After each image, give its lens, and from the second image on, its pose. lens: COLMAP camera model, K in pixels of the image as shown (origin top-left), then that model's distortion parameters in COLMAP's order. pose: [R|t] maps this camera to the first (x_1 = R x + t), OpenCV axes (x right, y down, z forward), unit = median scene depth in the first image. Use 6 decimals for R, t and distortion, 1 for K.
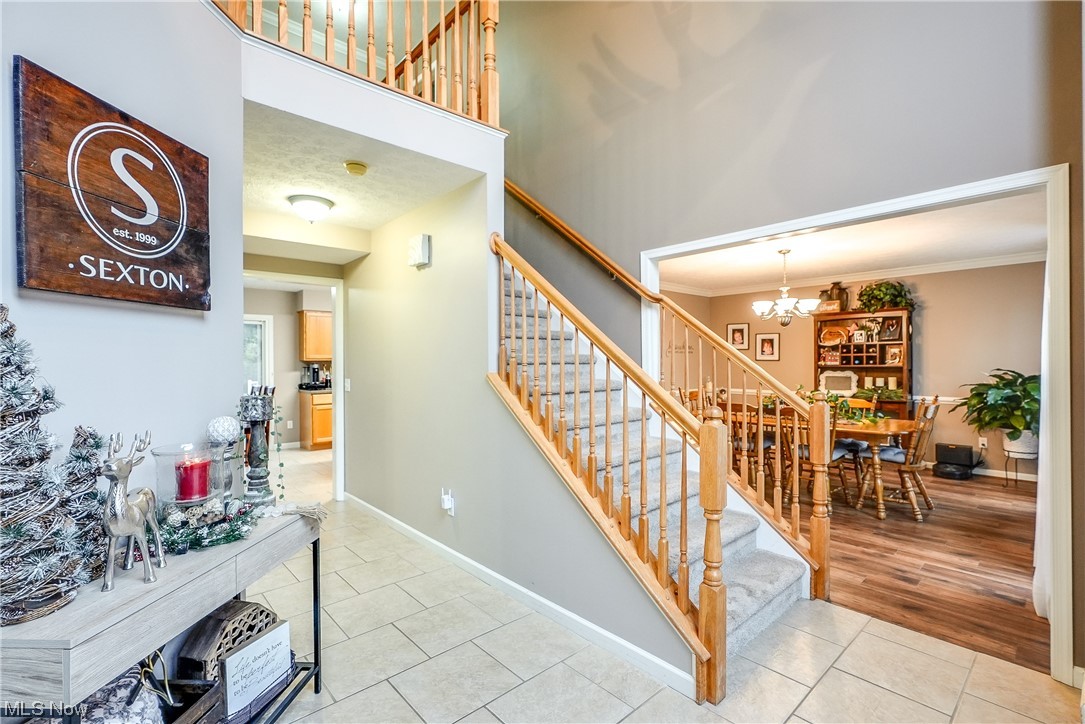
lens RADIAL K [[487.4, 0, 562.9], [0, 487.4, 366.0], [0, 0, 1]] dist [-0.001962, -0.000322]
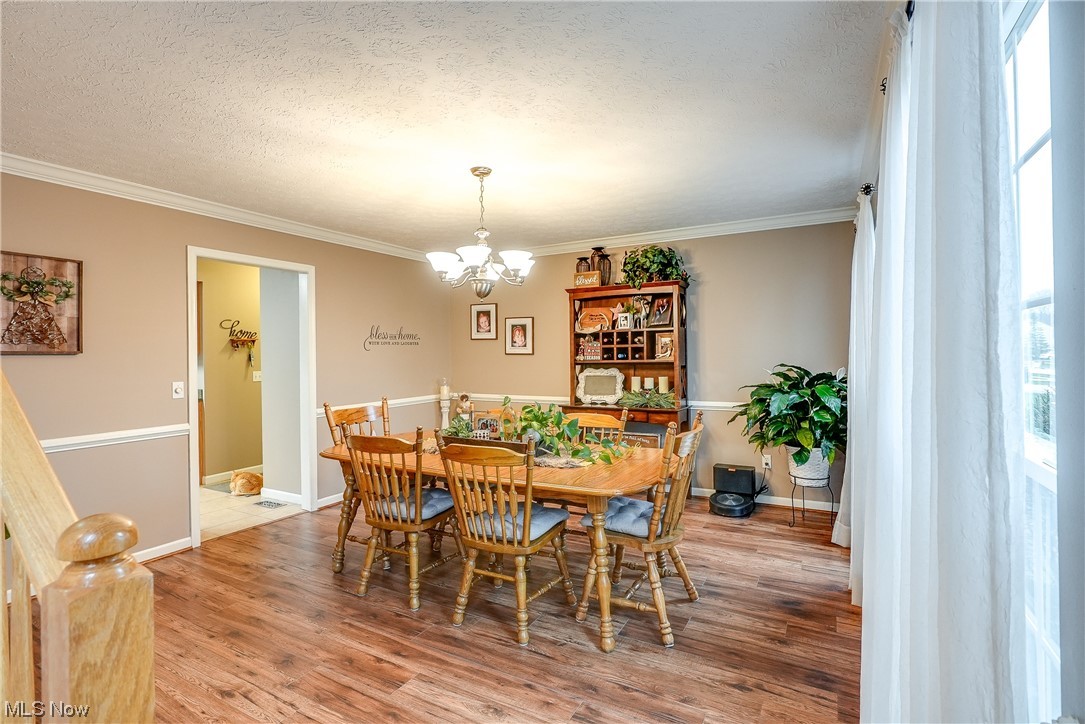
lens RADIAL K [[497.4, 0, 546.5], [0, 497.4, 356.8], [0, 0, 1]] dist [-0.004251, -0.000193]
pose [[0.958043, -0.009381, 0.286472, 0.291963], [0.010773, 0.999937, -0.003281, -0.005874], [-0.286423, 0.006229, 0.958083, 0.329871]]
